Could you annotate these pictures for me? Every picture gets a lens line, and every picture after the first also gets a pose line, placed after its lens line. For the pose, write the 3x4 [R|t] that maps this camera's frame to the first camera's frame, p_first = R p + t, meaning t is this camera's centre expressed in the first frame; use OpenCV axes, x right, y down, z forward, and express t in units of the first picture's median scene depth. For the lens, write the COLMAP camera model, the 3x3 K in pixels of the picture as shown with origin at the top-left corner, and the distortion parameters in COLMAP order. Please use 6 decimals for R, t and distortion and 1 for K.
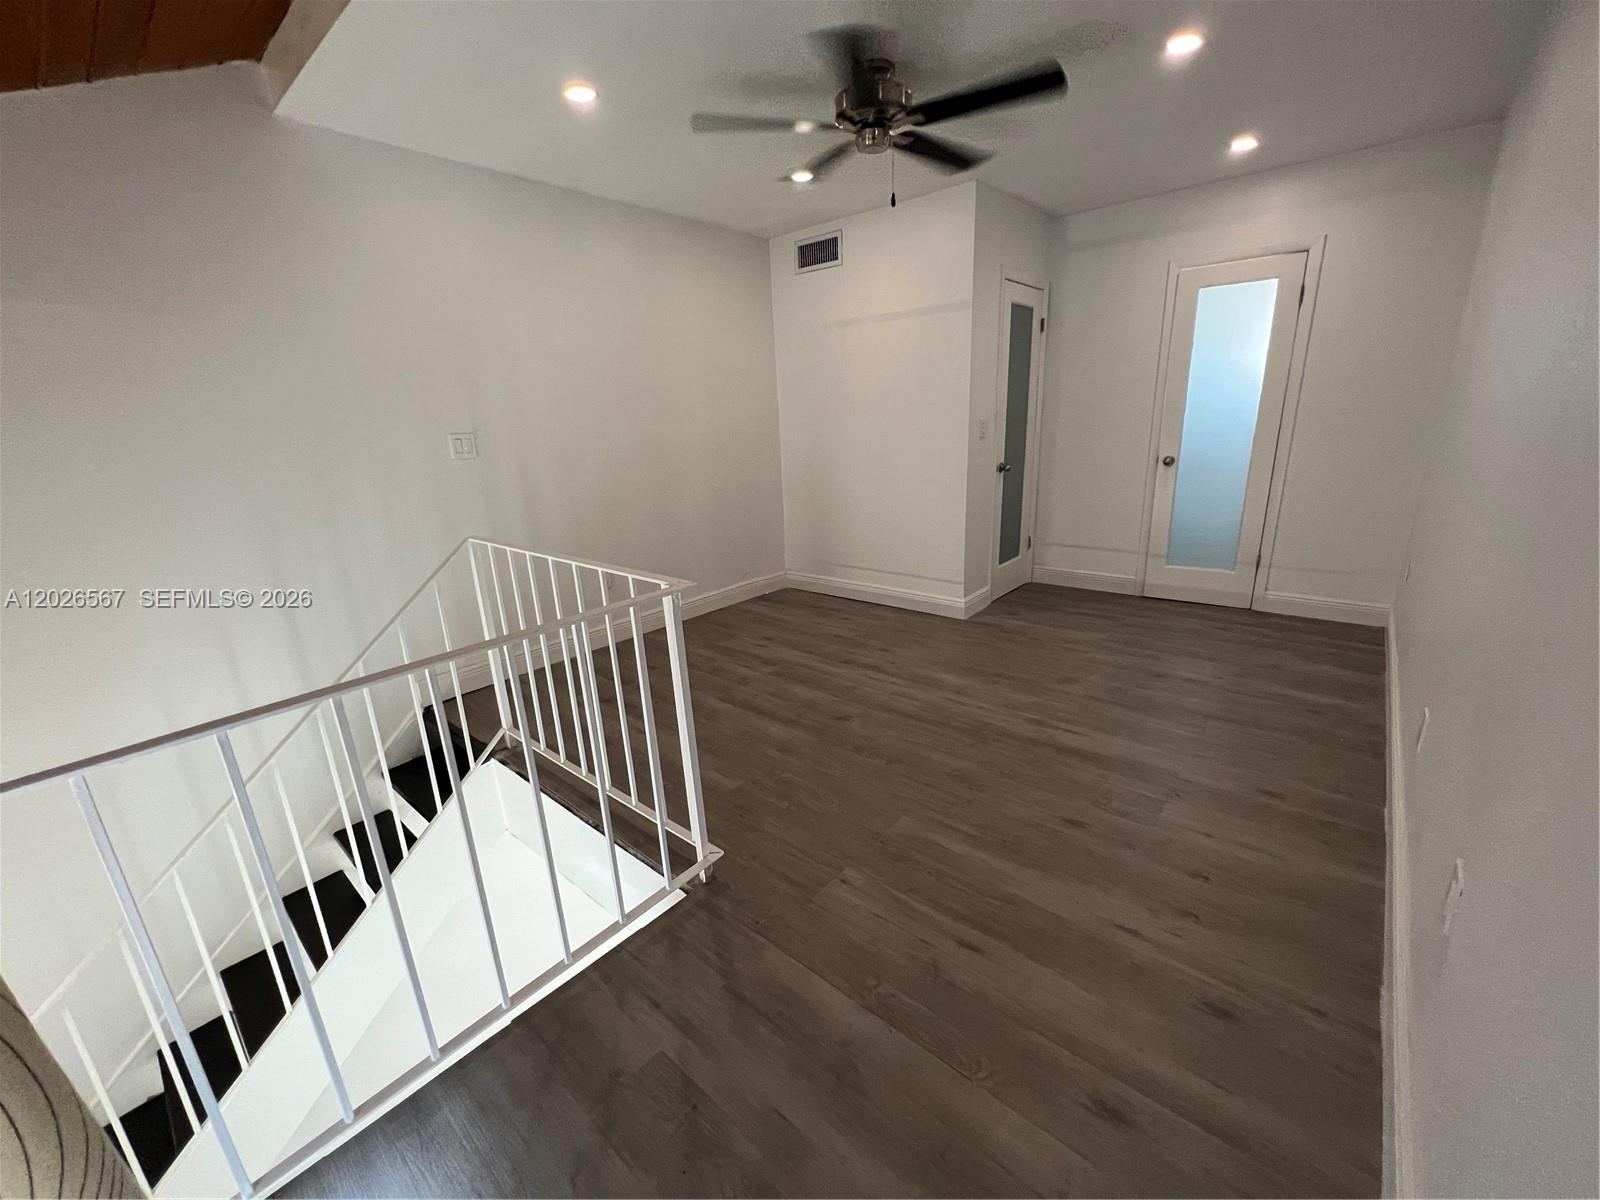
lens RADIAL K [[642.0, 0, 800.9], [0, 642.0, 600.7], [0, 0, 1]] dist [0.000245, 0.000056]
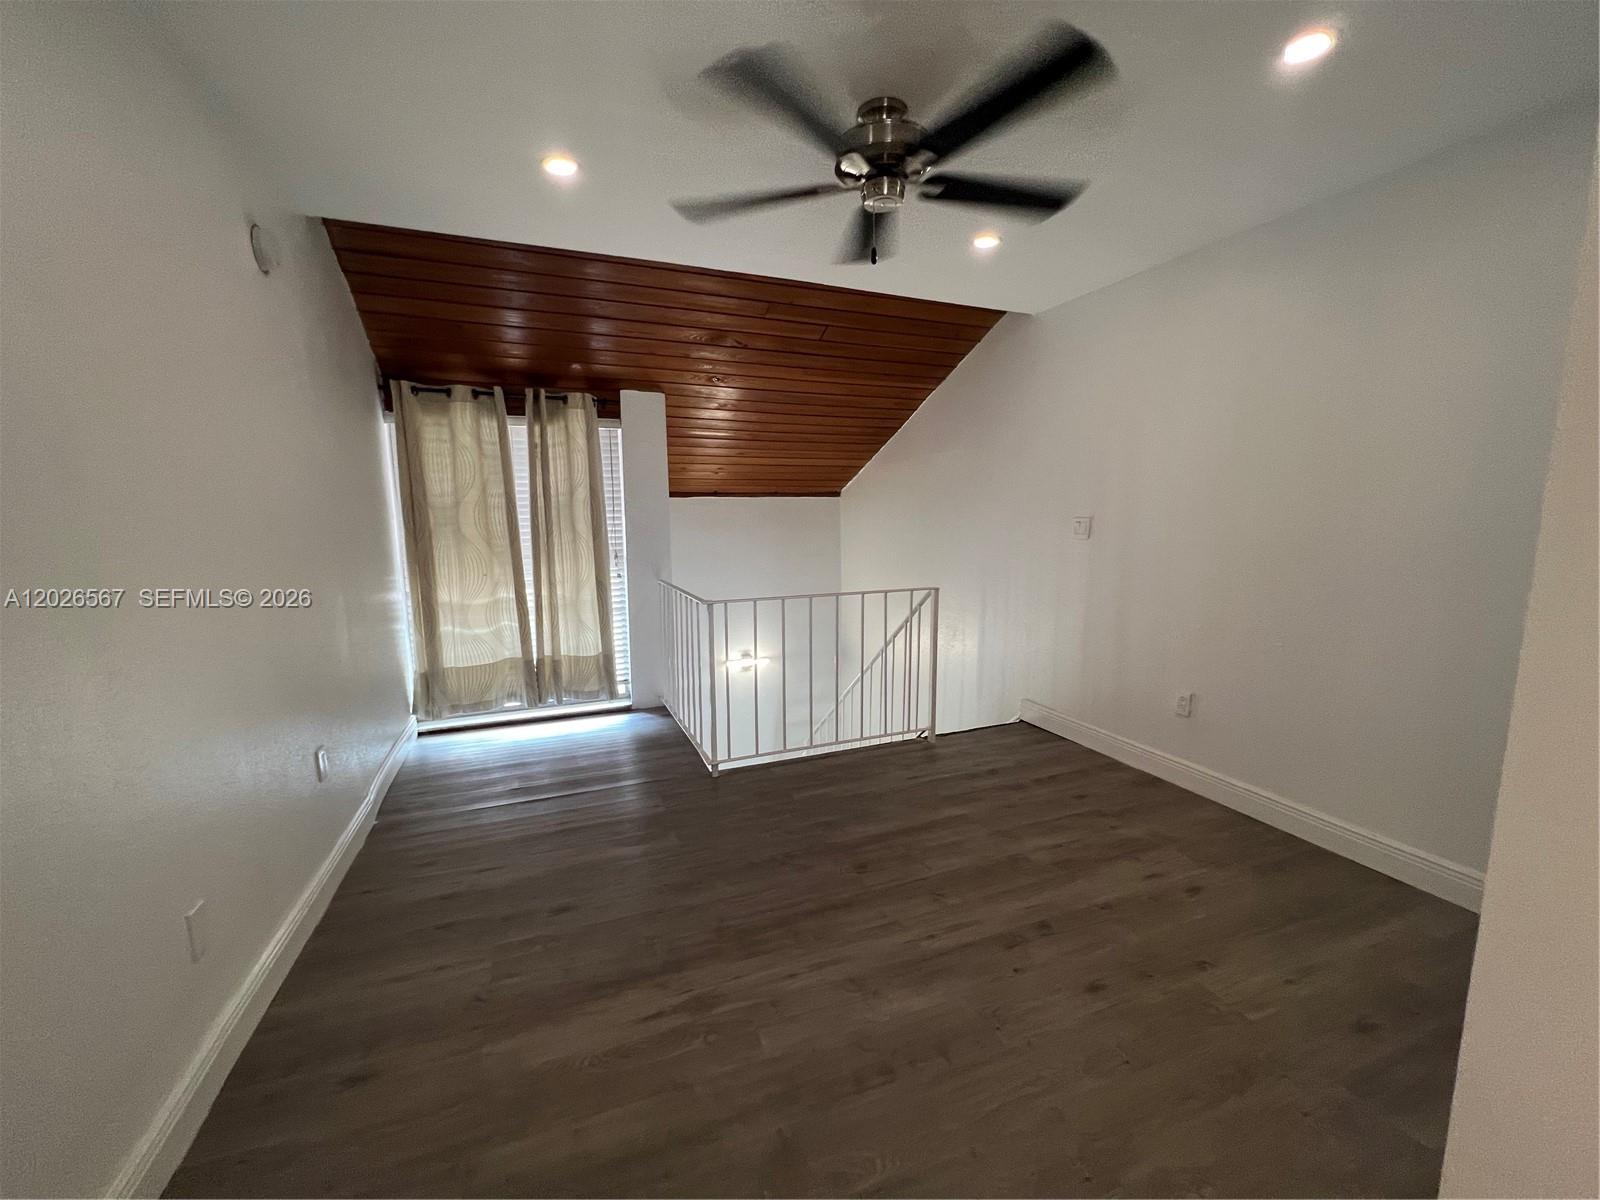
lens RADIAL K [[642.0, 0, 801.7], [0, 642.0, 603.2], [0, 0, 1]] dist [0.000245, 0.000056]
pose [[-0.461374, 0.172280, -0.870318, 0.767396], [-0.219535, 0.928290, 0.300136, -0.372462], [0.859615, 0.329541, -0.390468, 1.131862]]
